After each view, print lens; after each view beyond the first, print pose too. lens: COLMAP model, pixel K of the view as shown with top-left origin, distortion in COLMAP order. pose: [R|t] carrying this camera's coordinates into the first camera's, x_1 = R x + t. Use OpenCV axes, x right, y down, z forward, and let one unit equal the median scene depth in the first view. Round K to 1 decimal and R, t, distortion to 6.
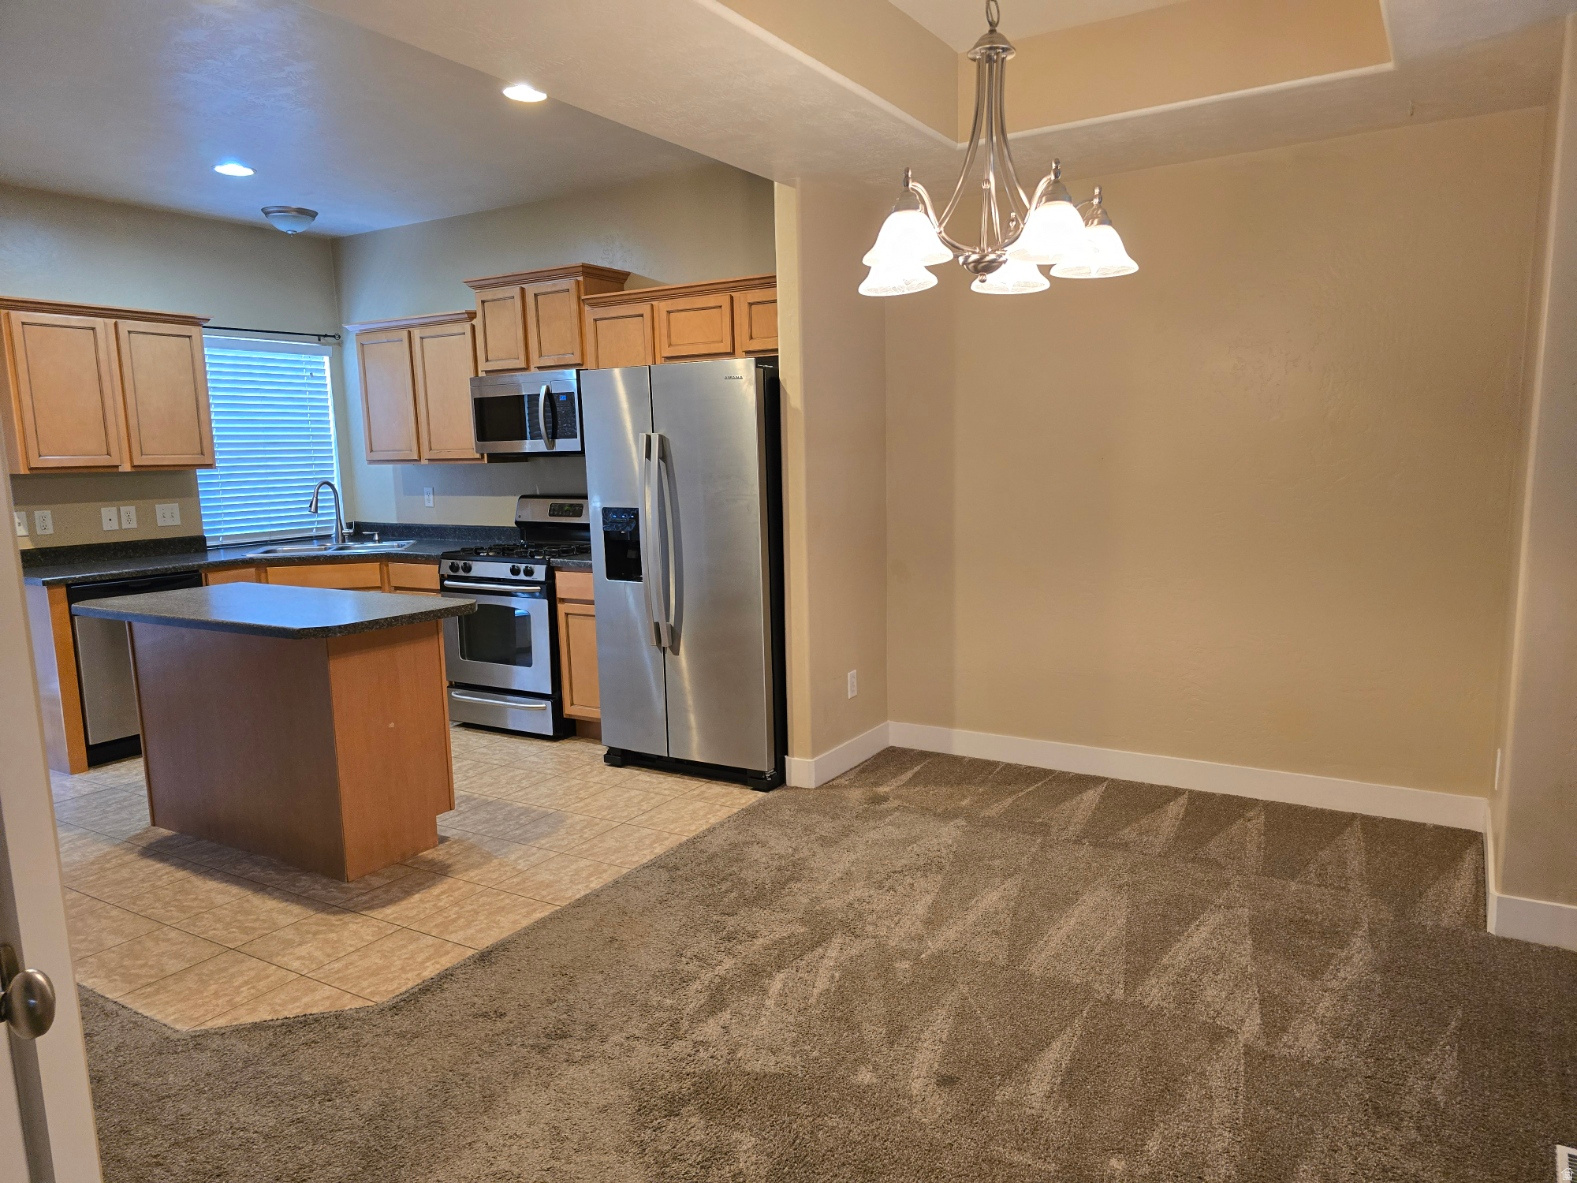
lens RADIAL K [[1045.6, 0, 788.5], [0, 1045.6, 591.5], [0, 0, 1]] dist [-0.022057, -0.002978]
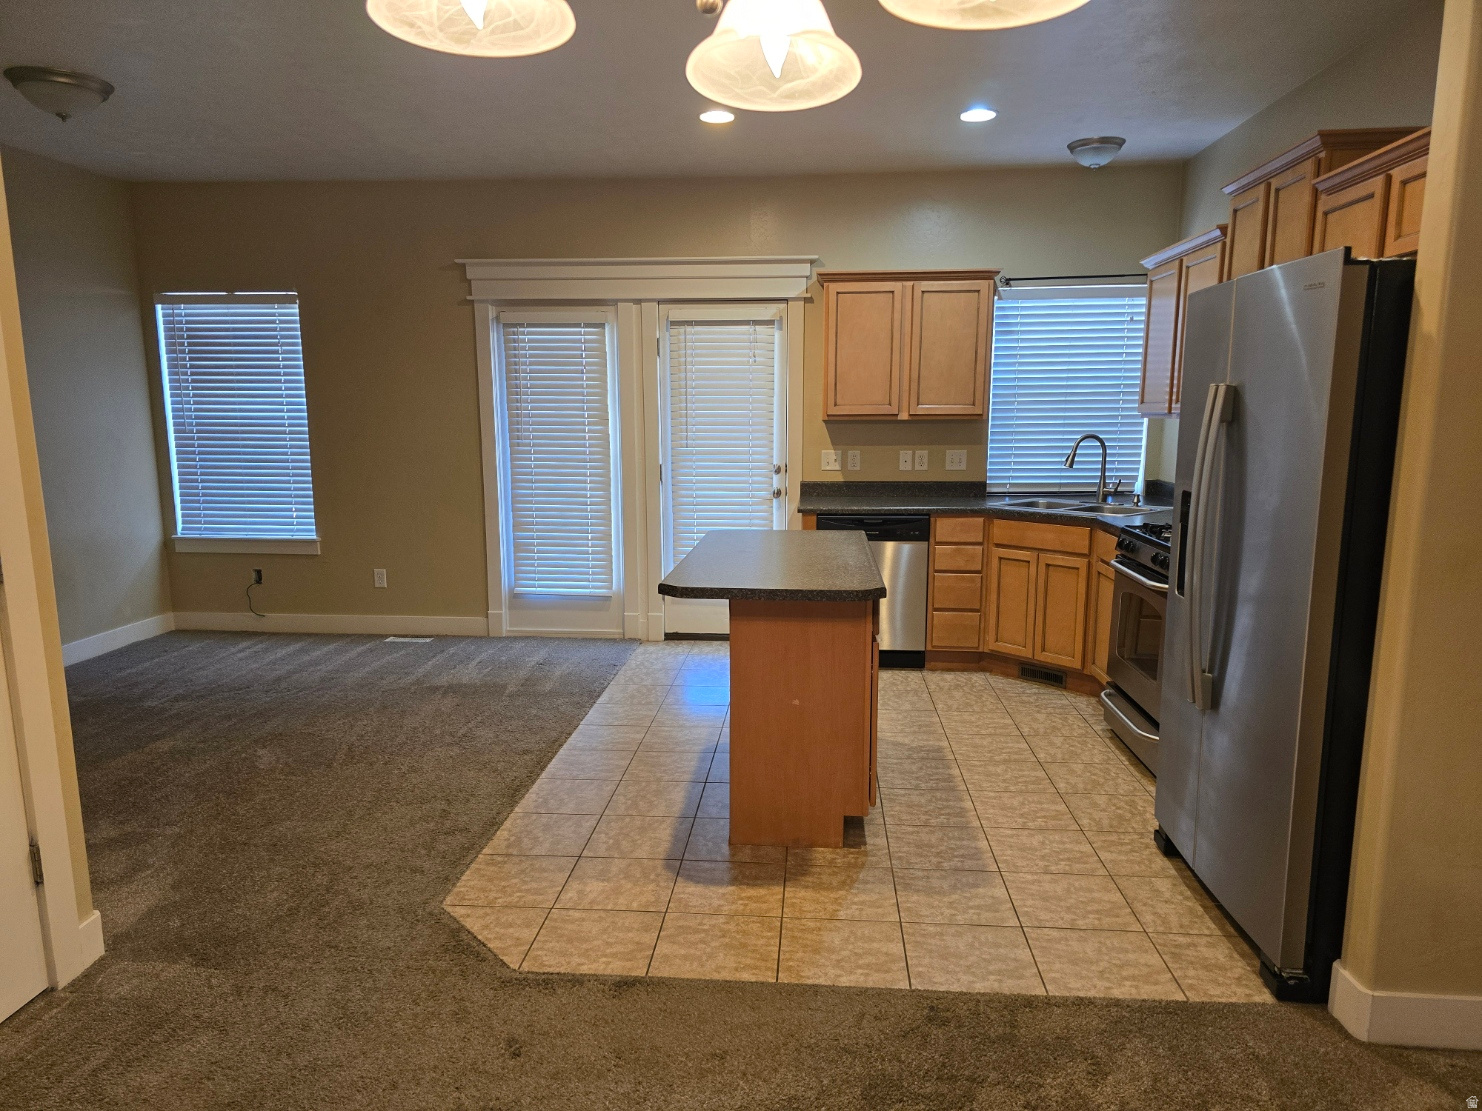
lens RADIAL K [[966.6, 0, 741.0], [0, 966.6, 555.5], [0, 0, 1]] dist [0.047924, -0.037619]
pose [[0.444047, 0.147775, -0.883733, 0.237118], [-0.123346, 0.986997, 0.103065, -0.058199], [0.887473, 0.063239, 0.456501, 0.381707]]
